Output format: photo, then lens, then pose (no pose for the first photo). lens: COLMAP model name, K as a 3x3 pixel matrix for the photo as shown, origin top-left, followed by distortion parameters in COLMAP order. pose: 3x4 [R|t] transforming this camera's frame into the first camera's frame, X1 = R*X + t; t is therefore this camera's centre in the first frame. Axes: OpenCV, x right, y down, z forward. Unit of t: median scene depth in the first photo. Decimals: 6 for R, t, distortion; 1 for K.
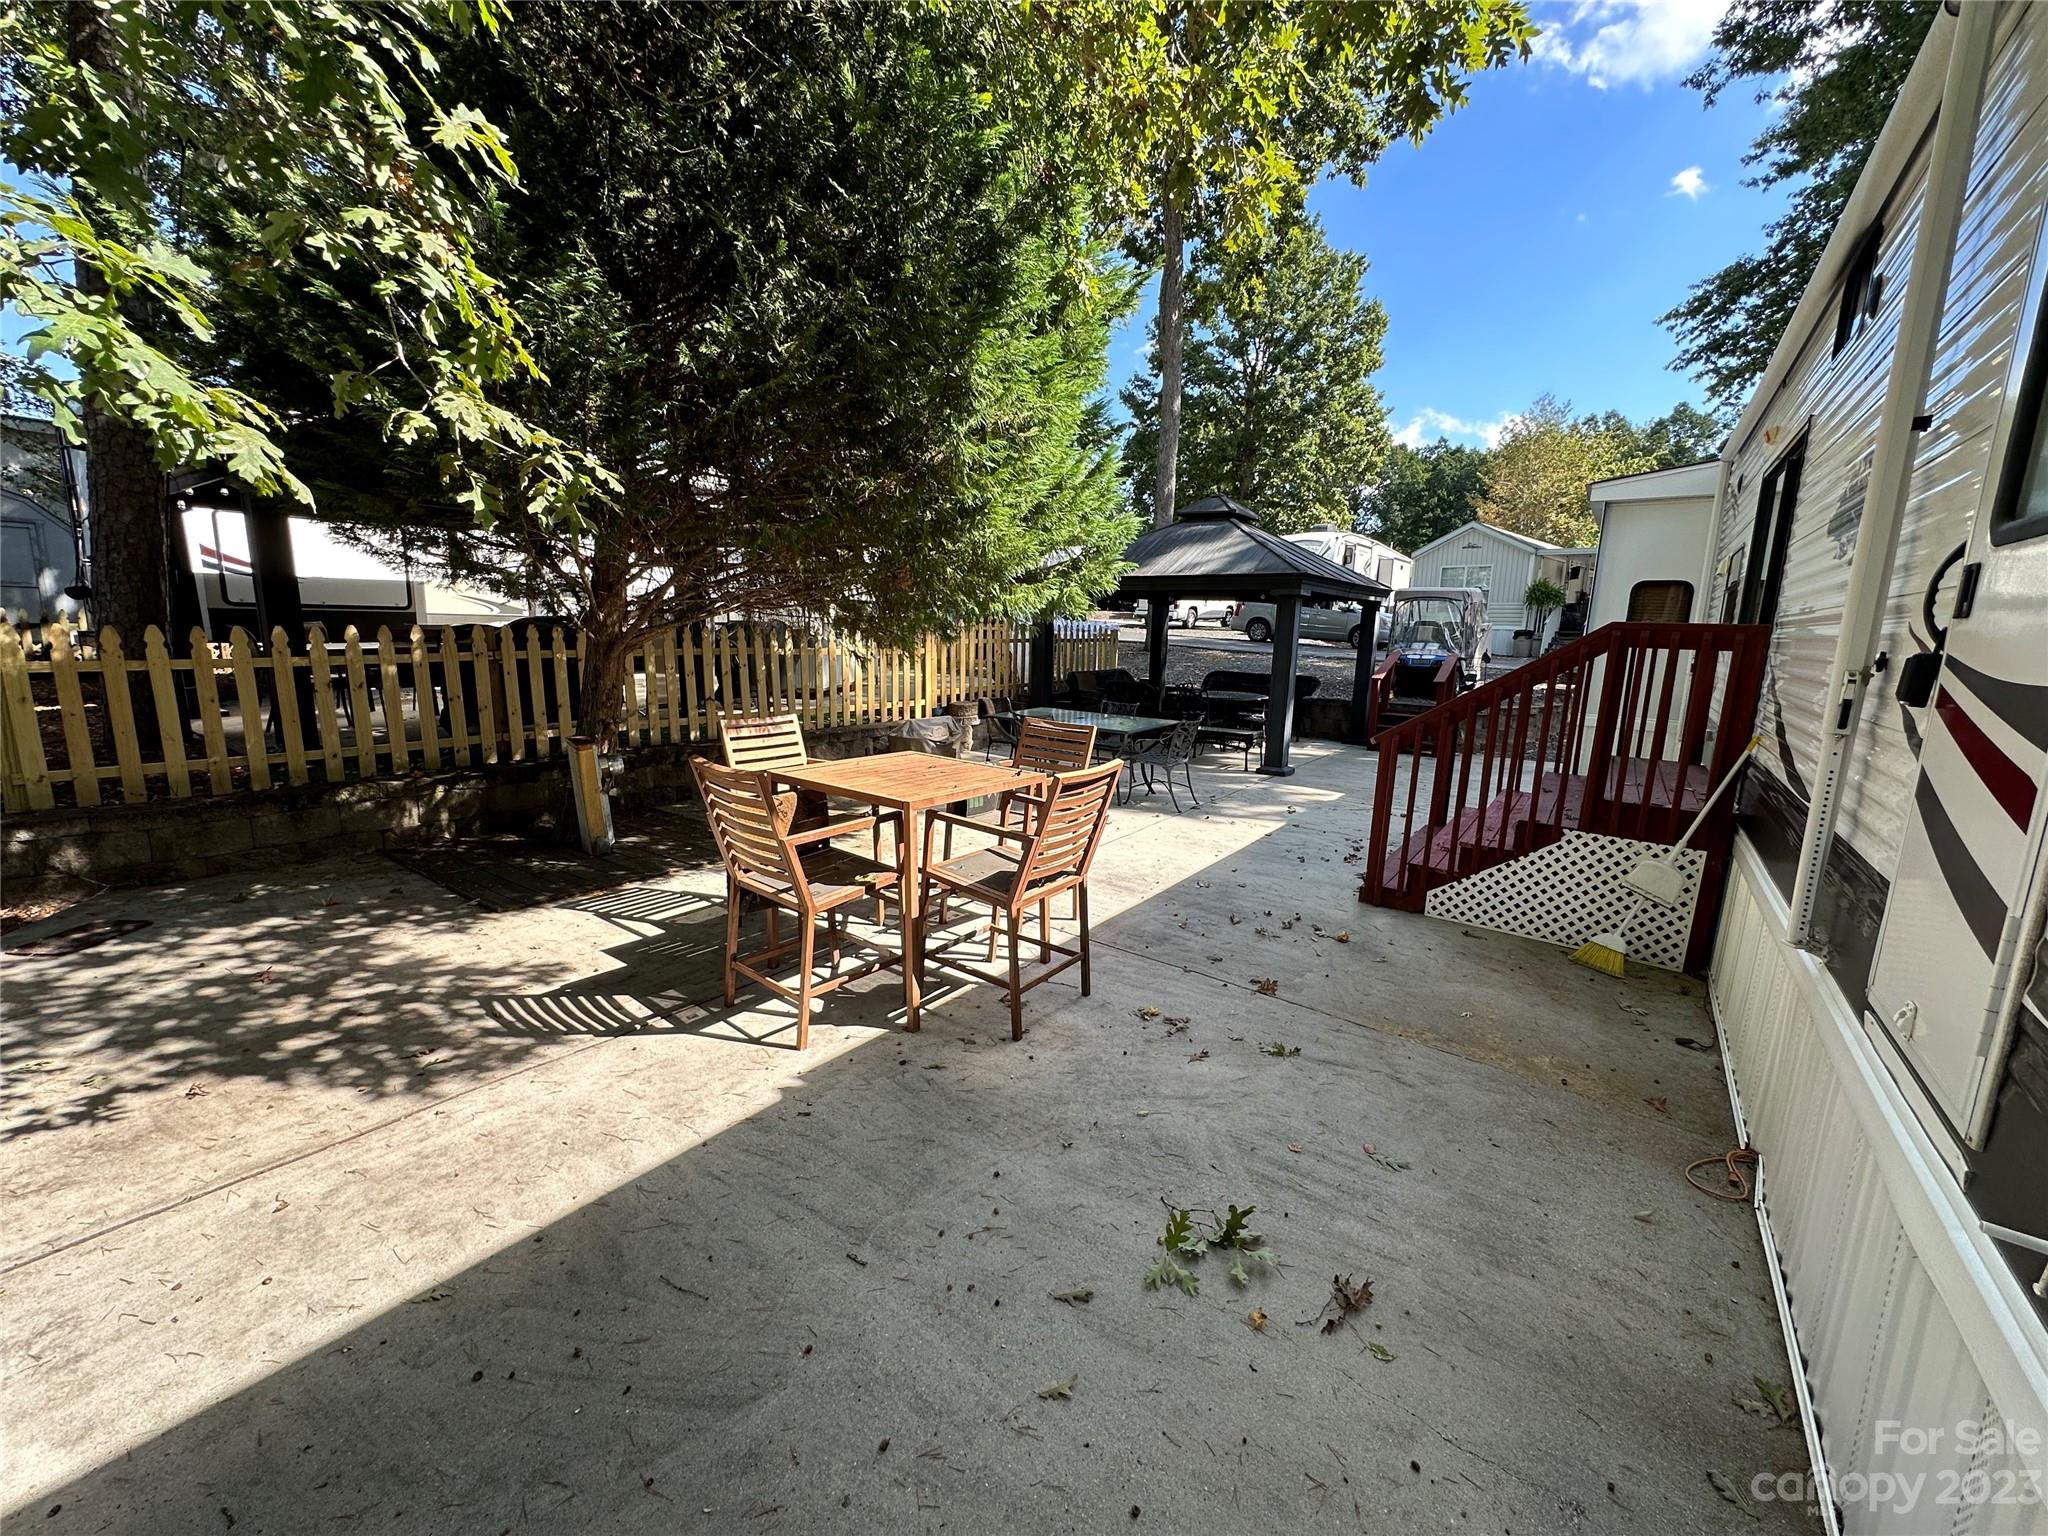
lens RADIAL K [[815.3, 0, 1021.9], [0, 815.3, 774.0], [0, 0, 1]] dist [-0.005623, 0.000834]
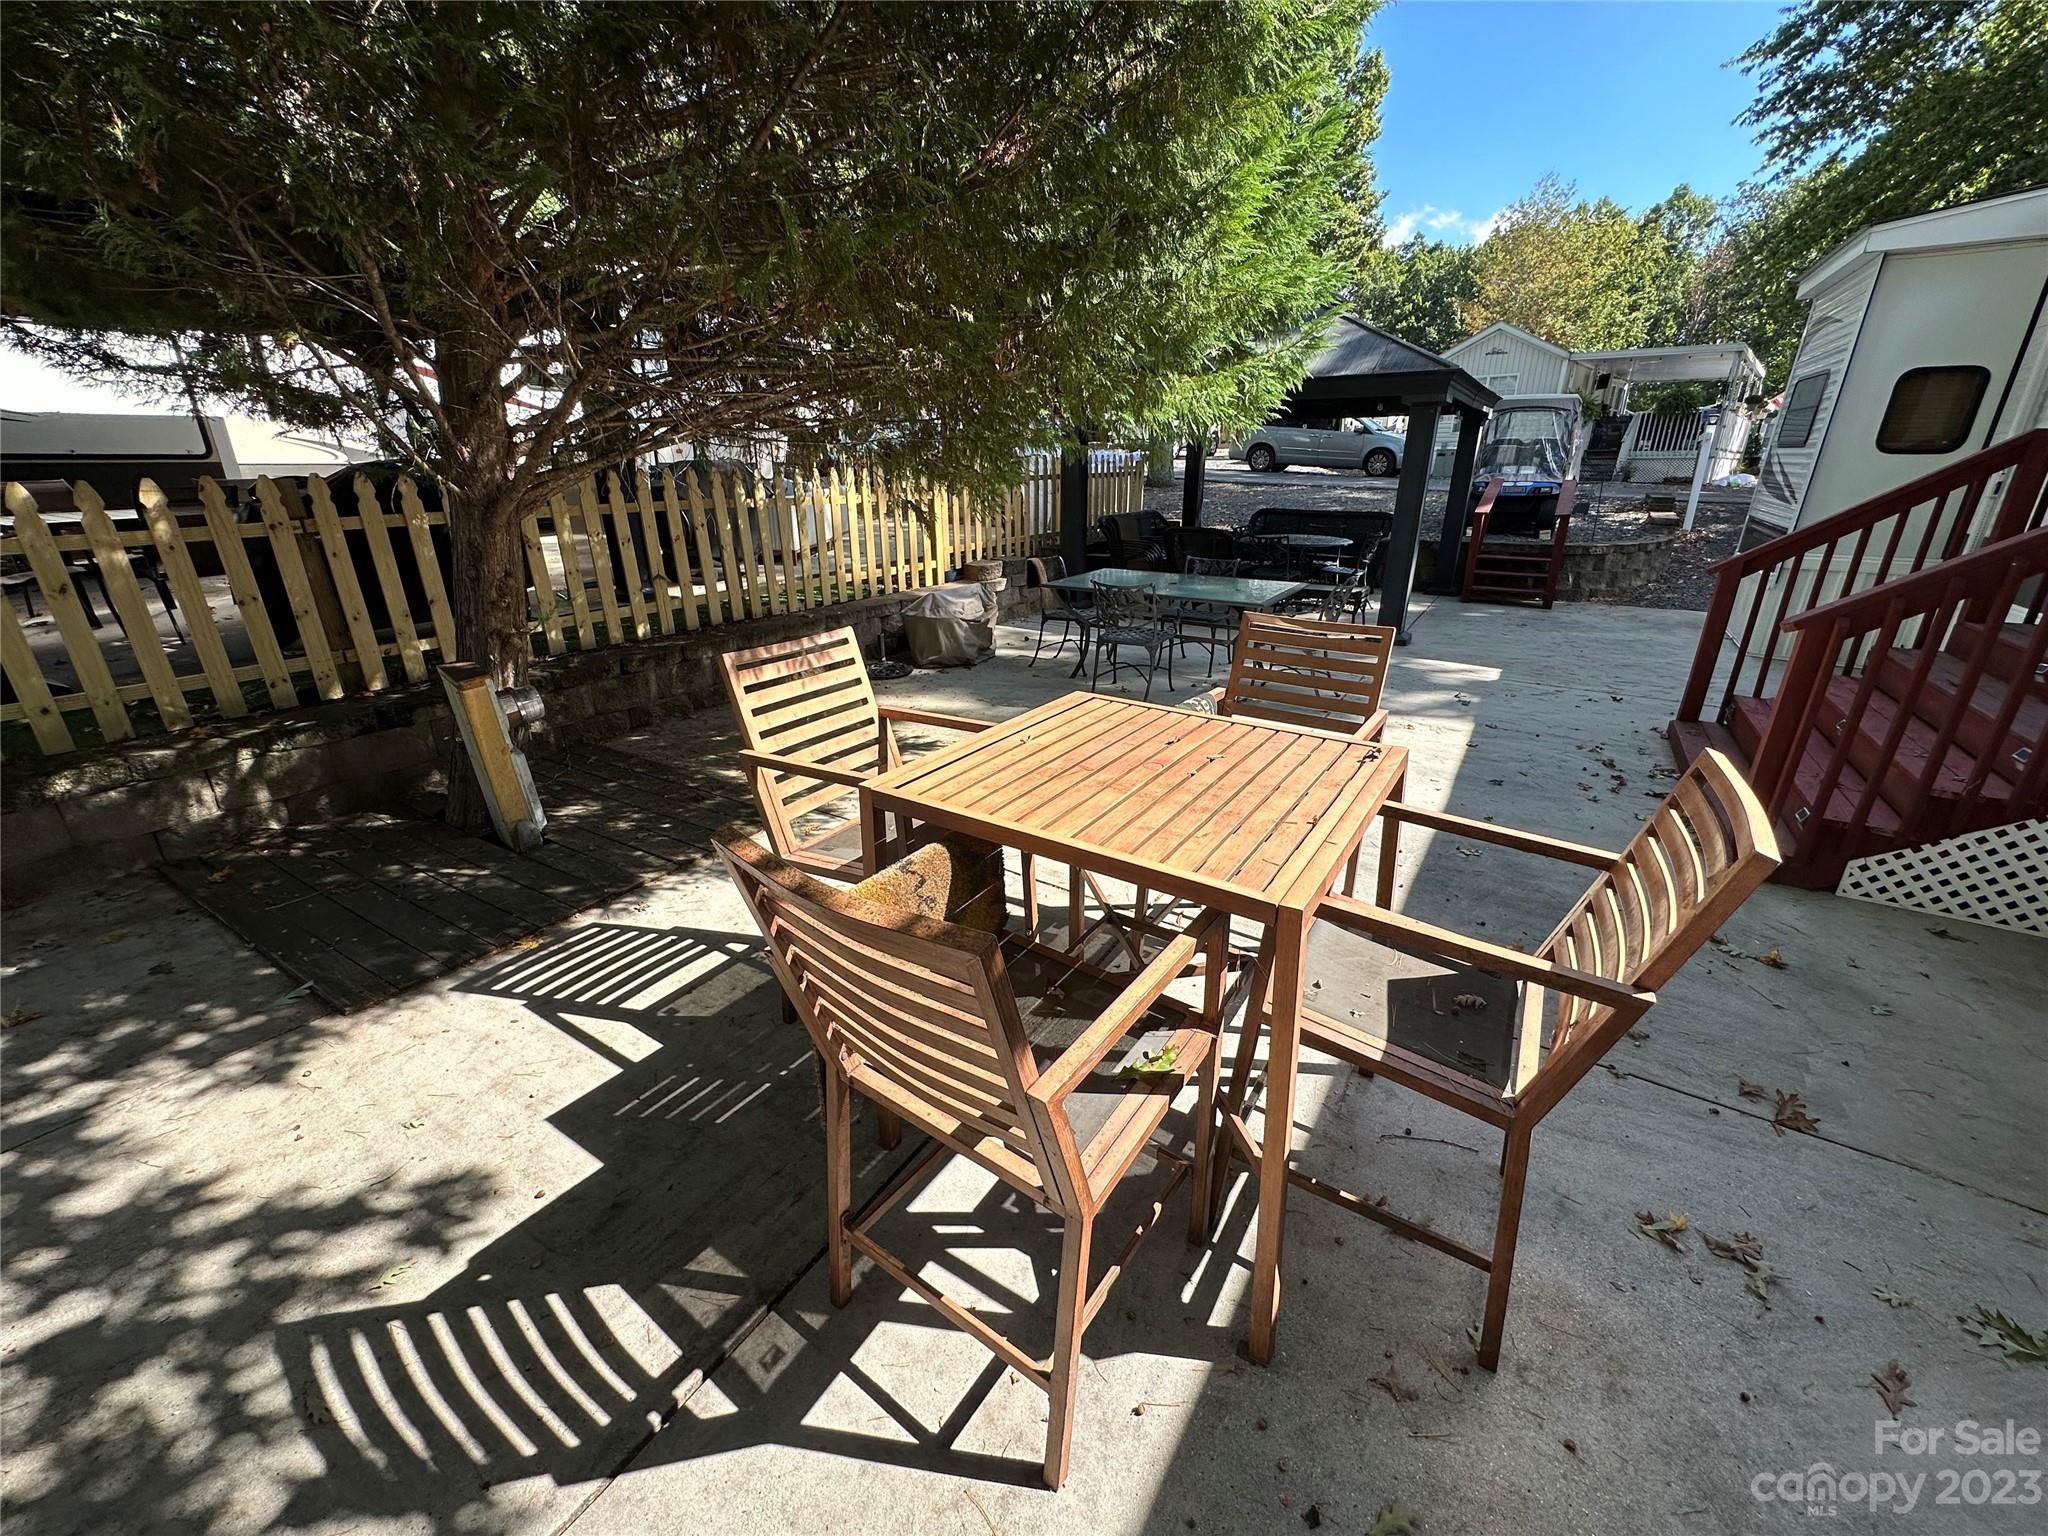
lens RADIAL K [[815.3, 0, 1026.7], [0, 815.3, 772.4], [0, 0, 1]] dist [-0.005623, 0.000834]
pose [[0.996936, -0.051509, 0.058873, -0.144174], [0.039814, 0.981947, 0.184918, -0.053951], [-0.067335, -0.182007, 0.980989, 0.319457]]
